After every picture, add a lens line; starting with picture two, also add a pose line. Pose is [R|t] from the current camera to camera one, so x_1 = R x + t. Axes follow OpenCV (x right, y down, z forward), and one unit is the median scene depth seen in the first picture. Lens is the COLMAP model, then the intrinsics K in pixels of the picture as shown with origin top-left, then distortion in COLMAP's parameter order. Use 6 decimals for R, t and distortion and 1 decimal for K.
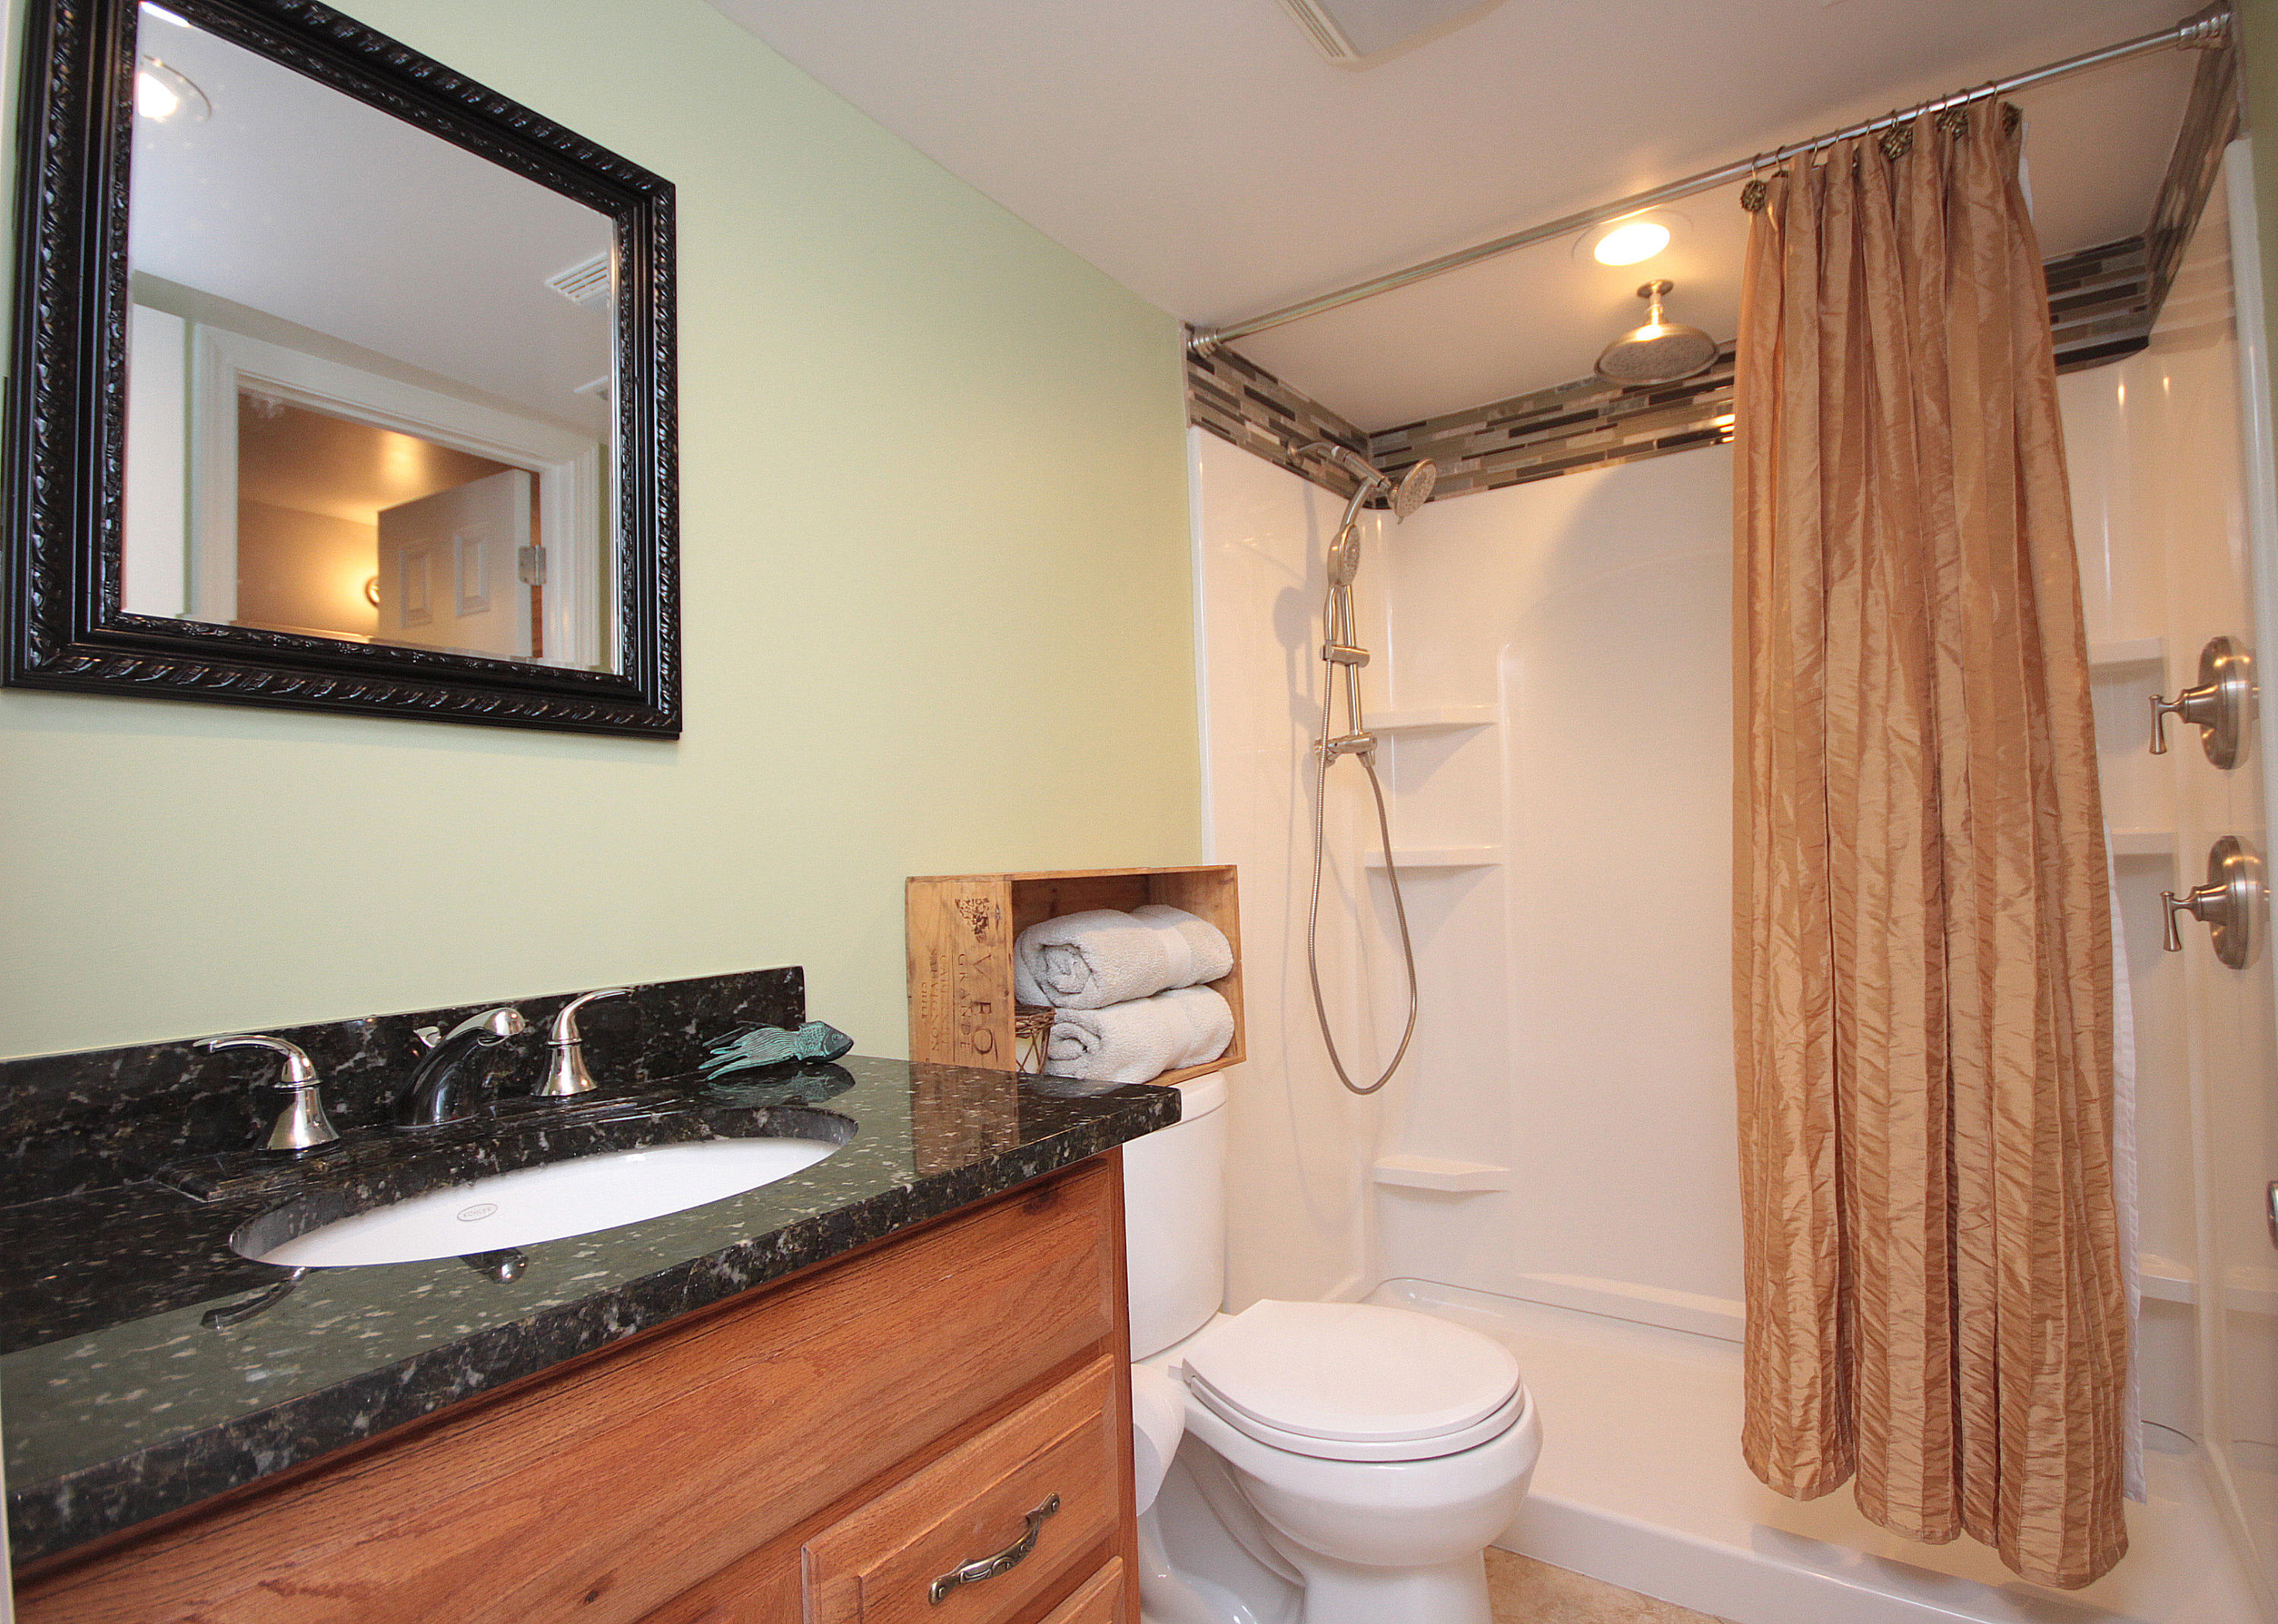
lens RADIAL K [[1129.3, 0, 1243.7], [0, 1129.3, 832.1], [0, 0, 1]] dist [0.008357, -0.010297]
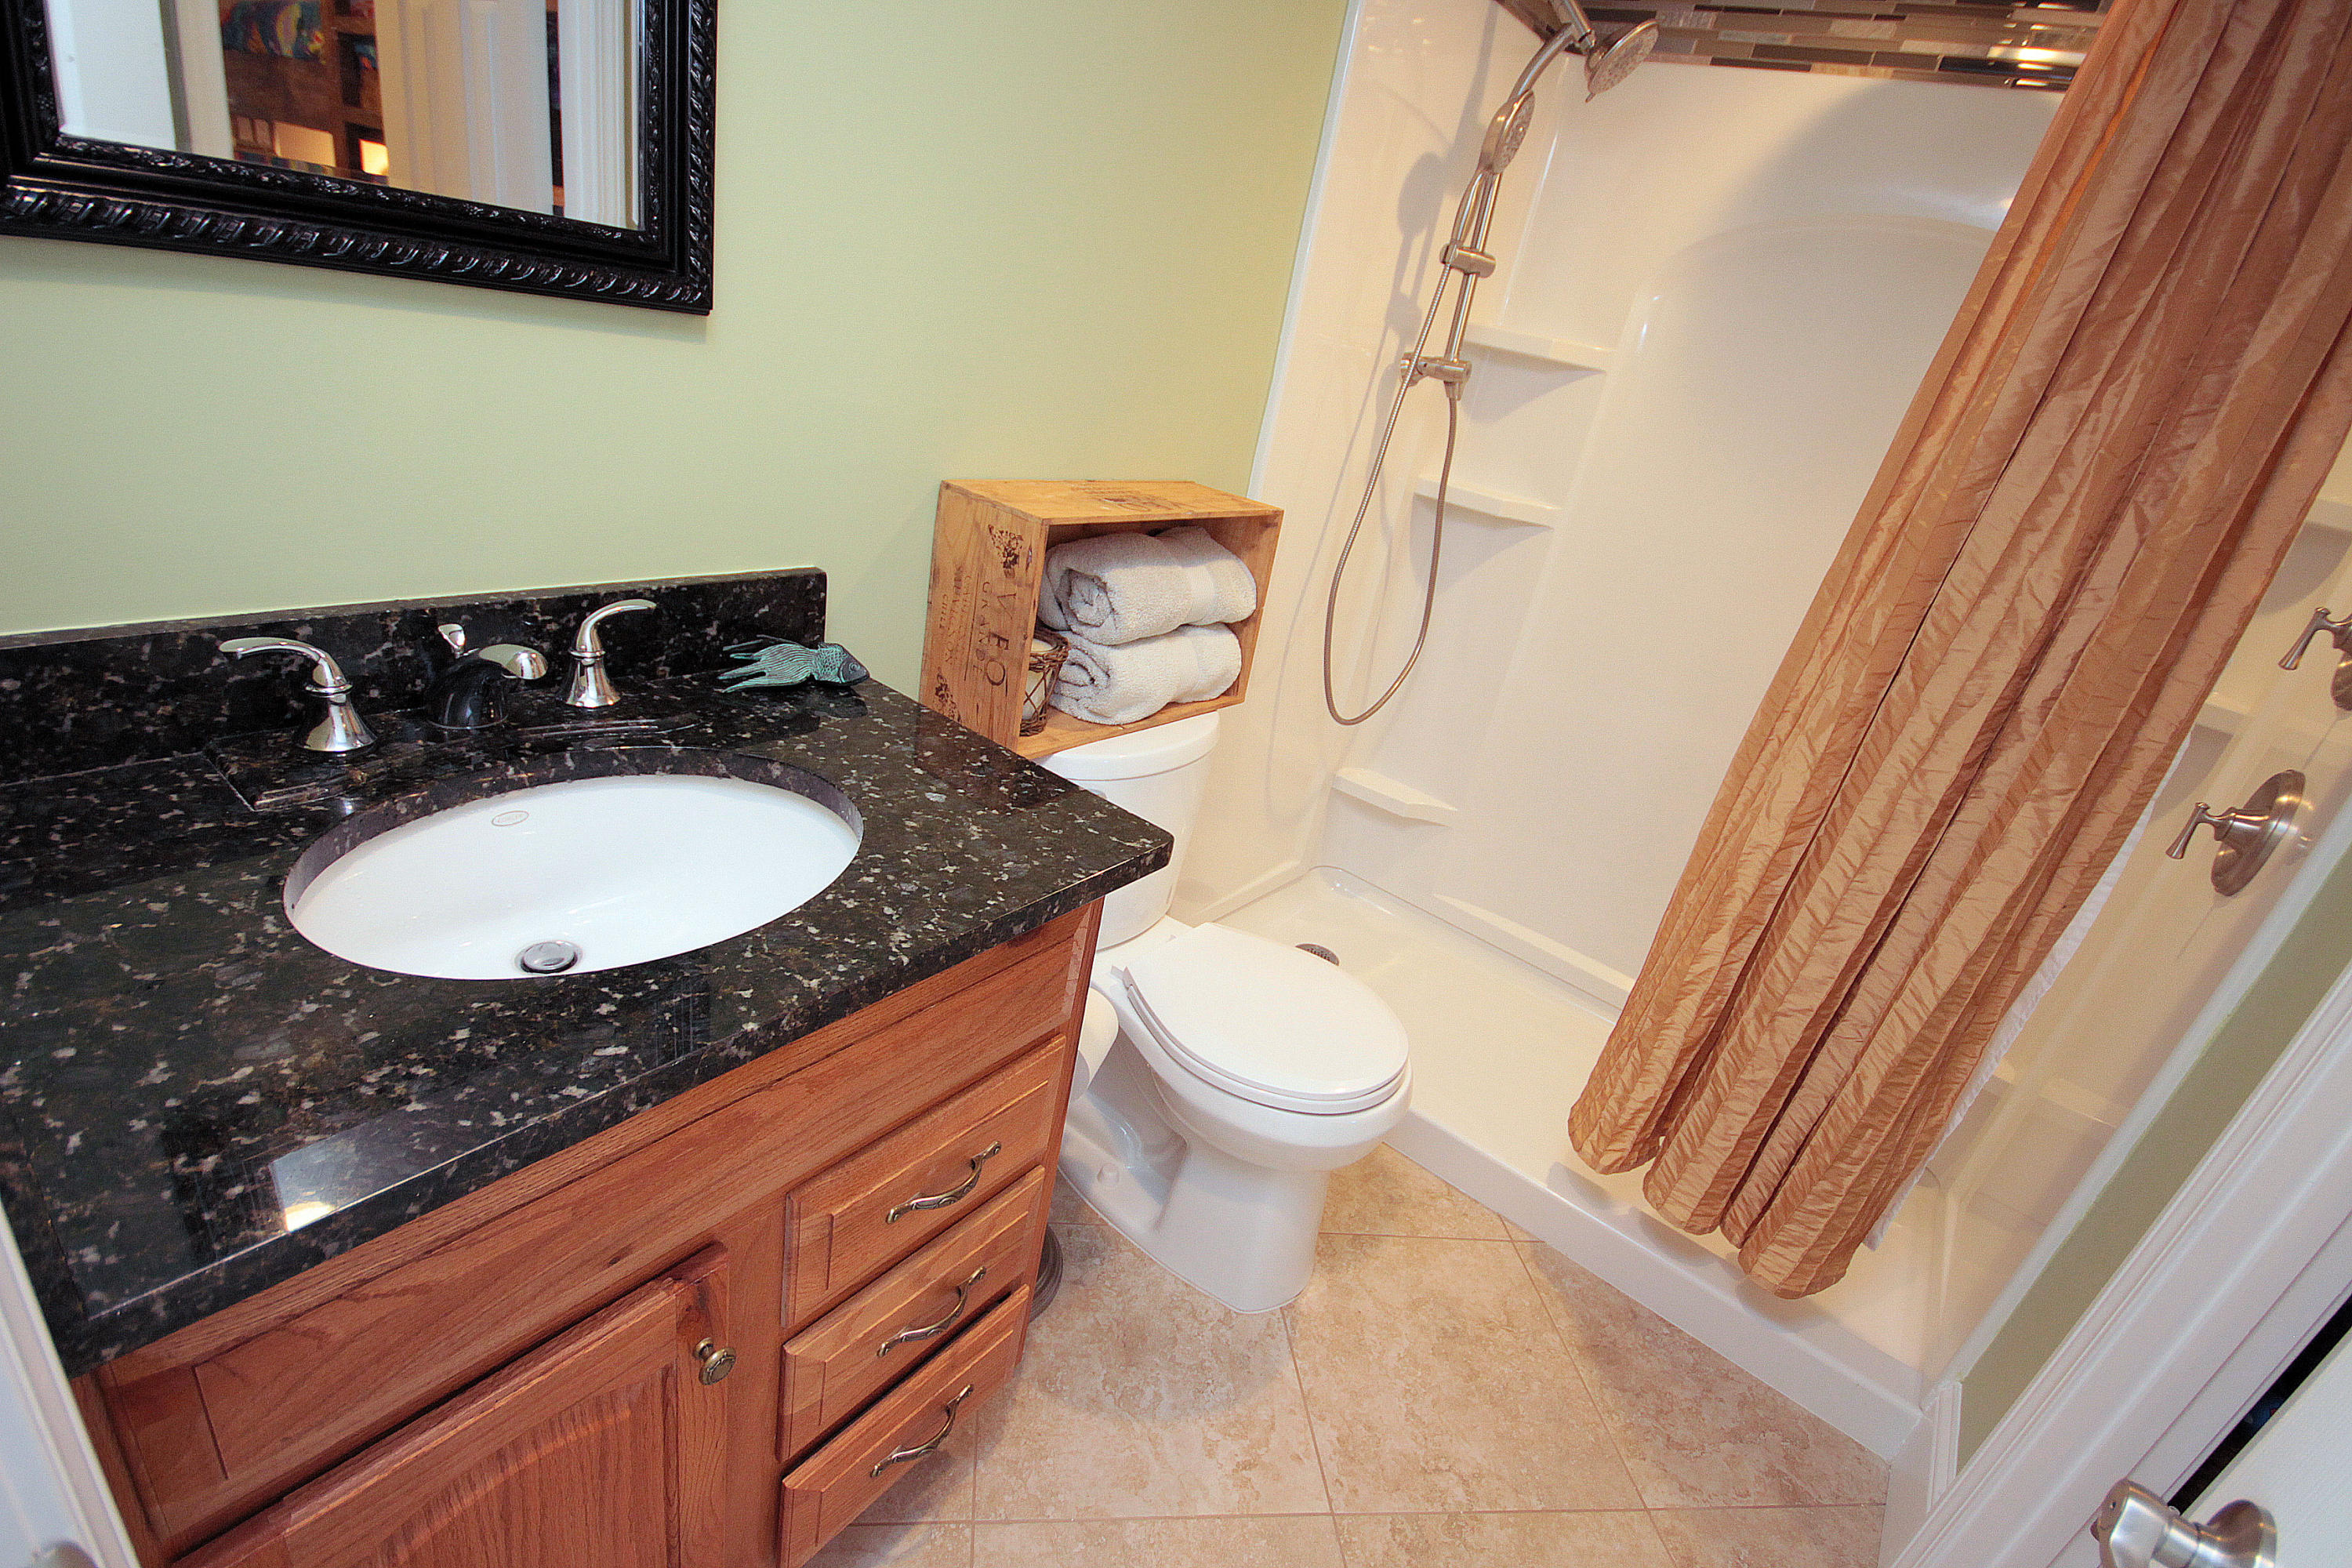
lens RADIAL K [[1085.9, 0, 1193.3], [0, 1085.9, 795.5], [0, 0, 1]] dist [0.002235, -0.005182]
pose [[0.970781, 0.239314, 0.017696, -0.047921], [-0.222926, 0.872089, 0.435619, -0.174473], [0.088817, -0.426836, 0.899957, 0.092550]]
